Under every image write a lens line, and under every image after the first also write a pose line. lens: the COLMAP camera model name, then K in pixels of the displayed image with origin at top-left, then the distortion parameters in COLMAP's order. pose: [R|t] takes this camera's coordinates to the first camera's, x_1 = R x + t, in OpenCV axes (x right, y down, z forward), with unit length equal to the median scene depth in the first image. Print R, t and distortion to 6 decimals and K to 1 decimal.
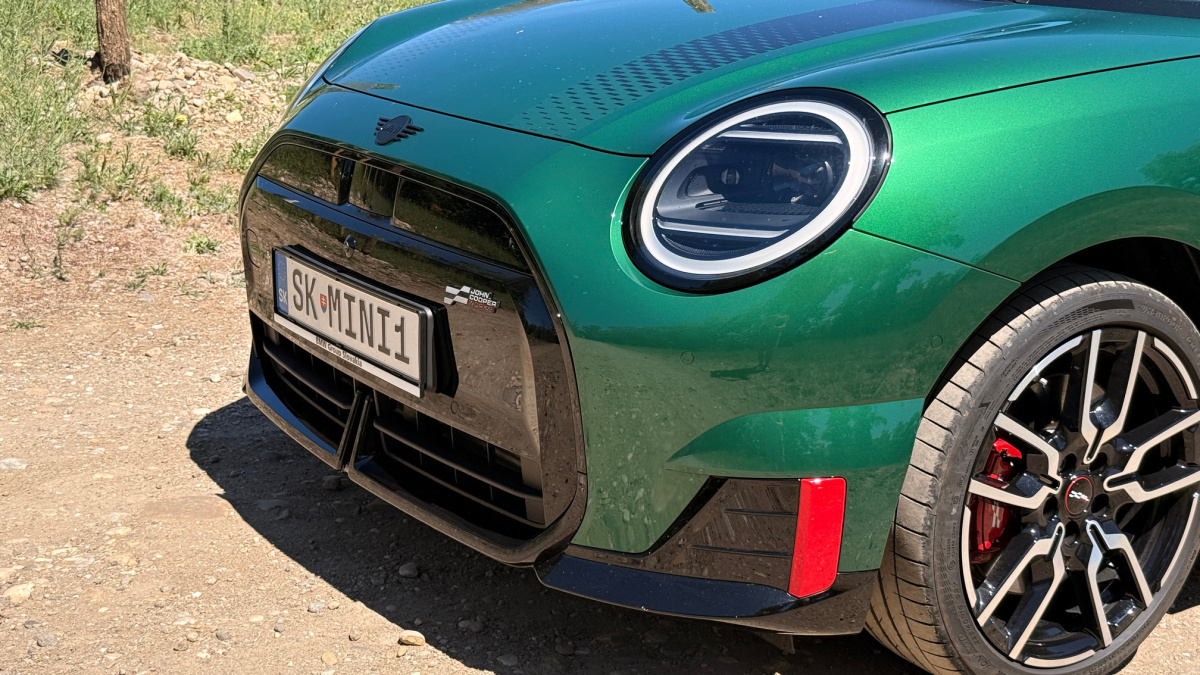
lens RADIAL K [[1687.2, 0, 600.0], [0, 1687.2, 337.5], [0, 0, 1]] dist [0.103714, 0.006254]
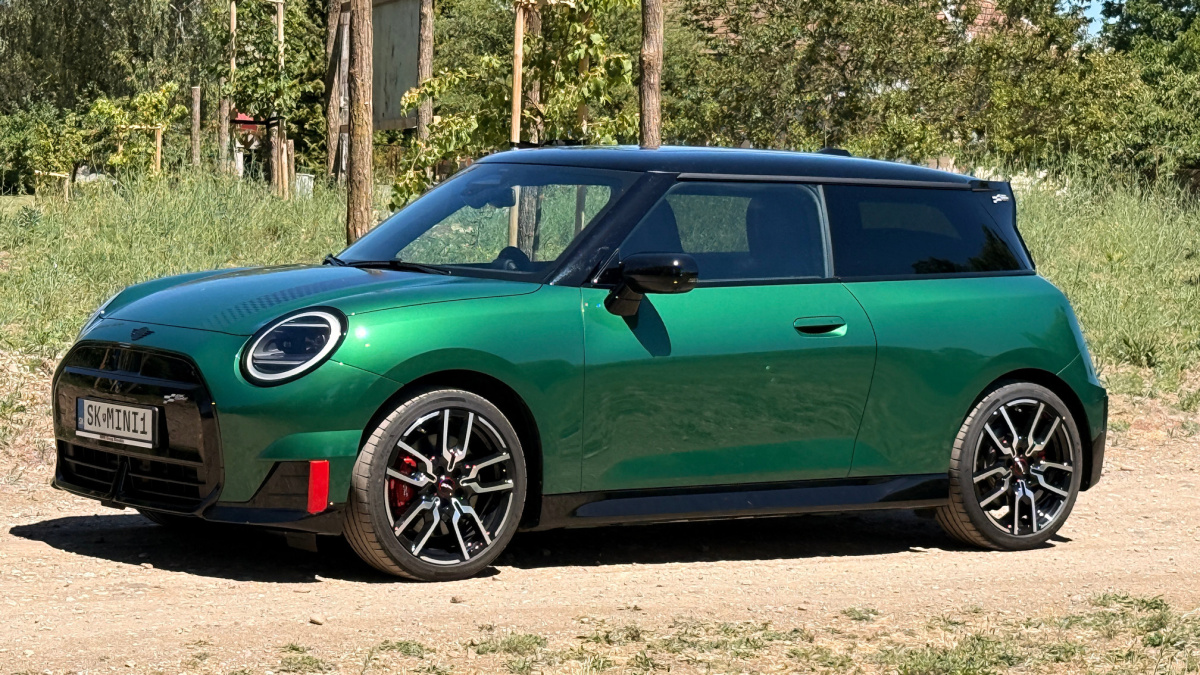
lens RADIAL K [[3232.0, 0, 600.0], [0, 3232.0, 337.5], [0, 0, 1]] dist [0.054227, -0.010289]
pose [[0.998864, -0.007164, 0.047102, 0.292762], [0.016096, 0.981243, -0.192100, 0.748086], [-0.044843, 0.192640, 0.980244, -3.344566]]
